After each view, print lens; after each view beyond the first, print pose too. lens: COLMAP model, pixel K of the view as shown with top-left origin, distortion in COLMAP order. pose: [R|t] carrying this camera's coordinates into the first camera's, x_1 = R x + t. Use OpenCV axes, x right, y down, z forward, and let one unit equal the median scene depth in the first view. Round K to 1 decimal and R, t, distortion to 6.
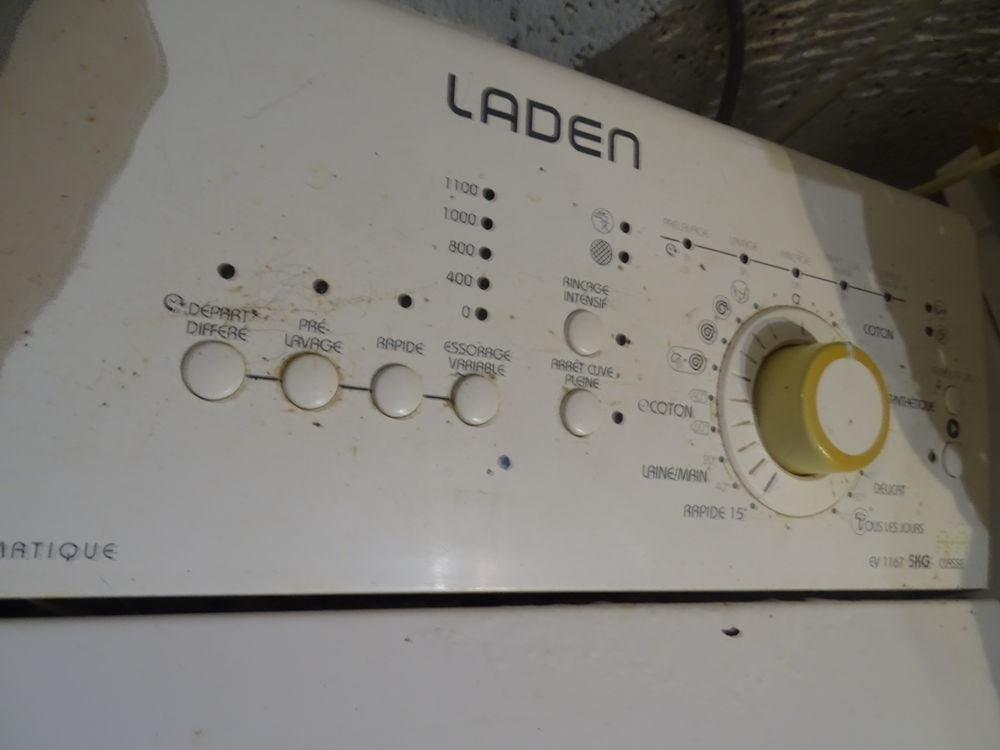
lens RADIAL K [[713.4, 0, 500.0], [0, 713.4, 375.0], [0, 0, 1]] dist [-0.004790, -0.000011]
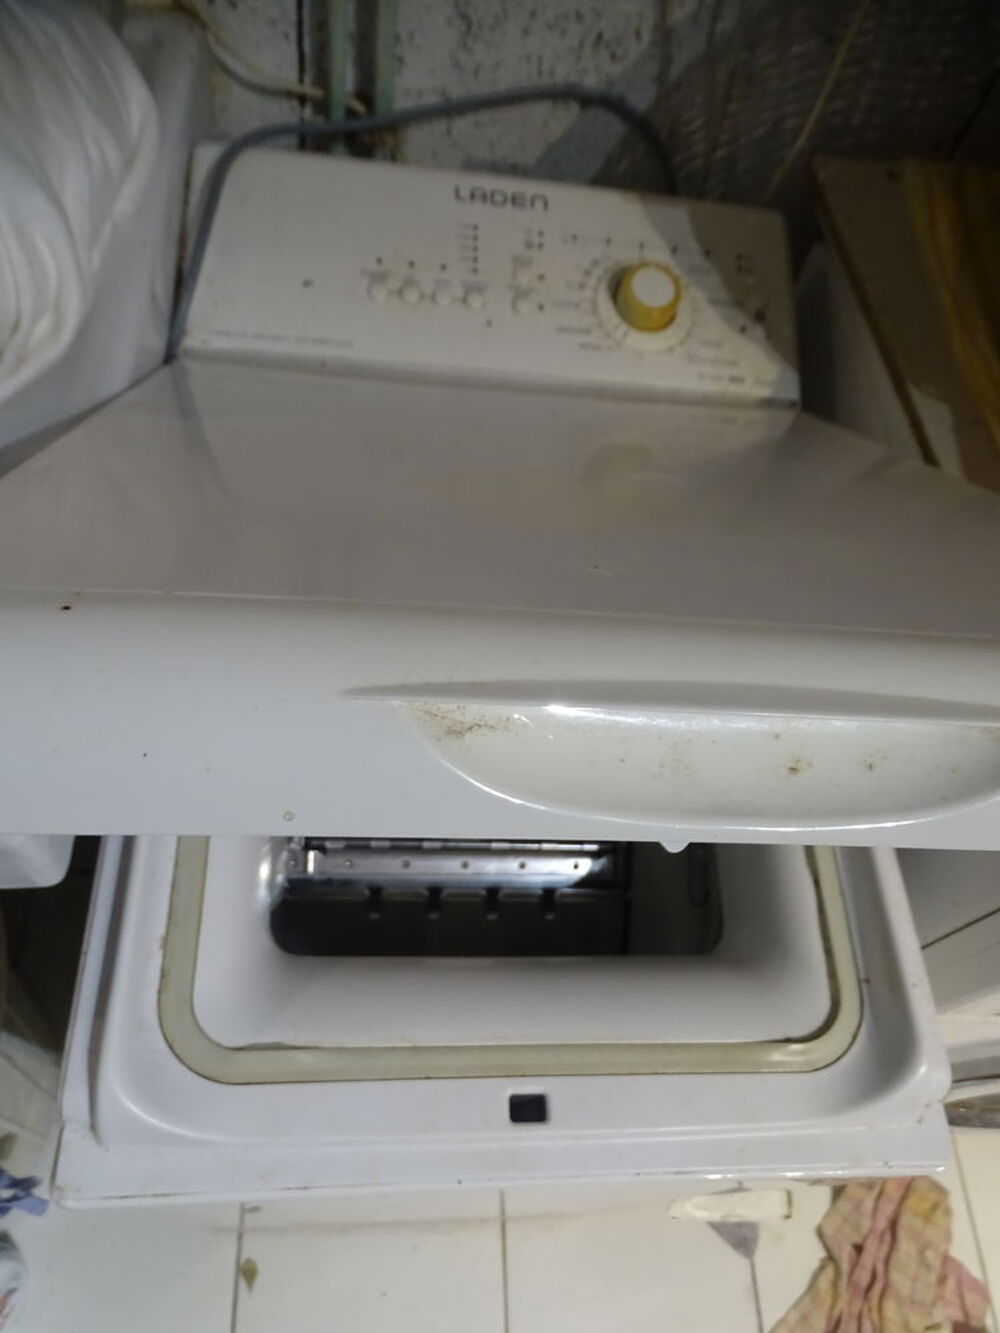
lens RADIAL K [[965.9, 0, 496.0], [0, 965.9, 665.0], [0, 0, 1]] dist [0.003737, -0.001006]
pose [[0.951915, -0.126111, -0.279202, 0.726078], [0.096078, 0.988258, -0.118808, 1.504745], [0.290906, 0.086270, 0.952854, -1.867375]]
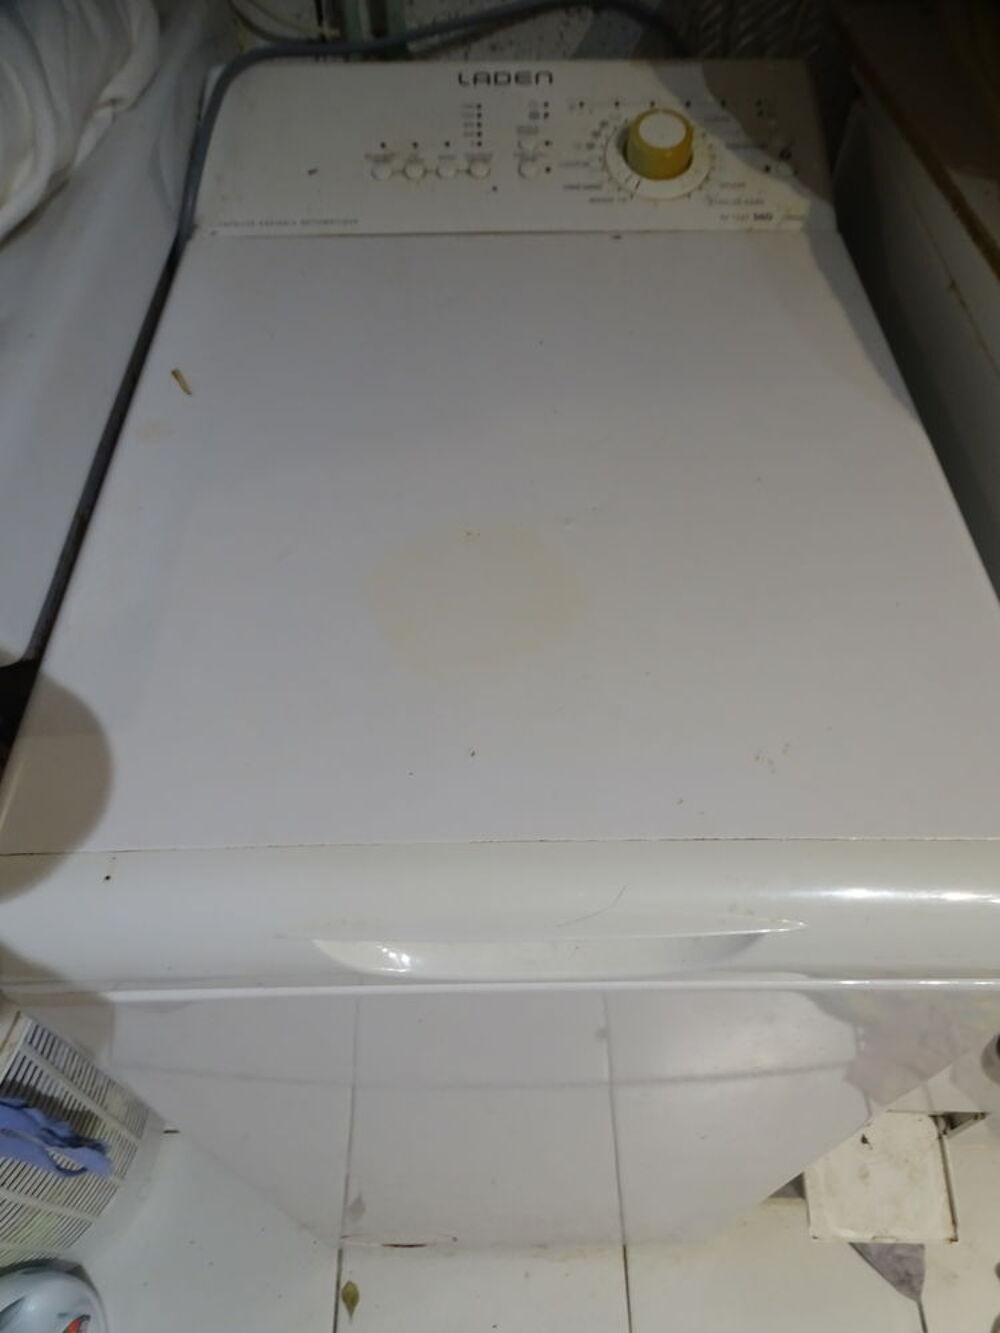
lens RADIAL K [[957.6, 0, 500.0], [0, 957.6, 666.5], [0, 0, 1]] dist [0.002883, 0.005865]
pose [[0.891598, -0.217730, -0.397048, 0.854935], [0.129392, 0.962758, -0.237391, 2.181320], [0.433948, 0.160282, 0.886566, -1.450900]]
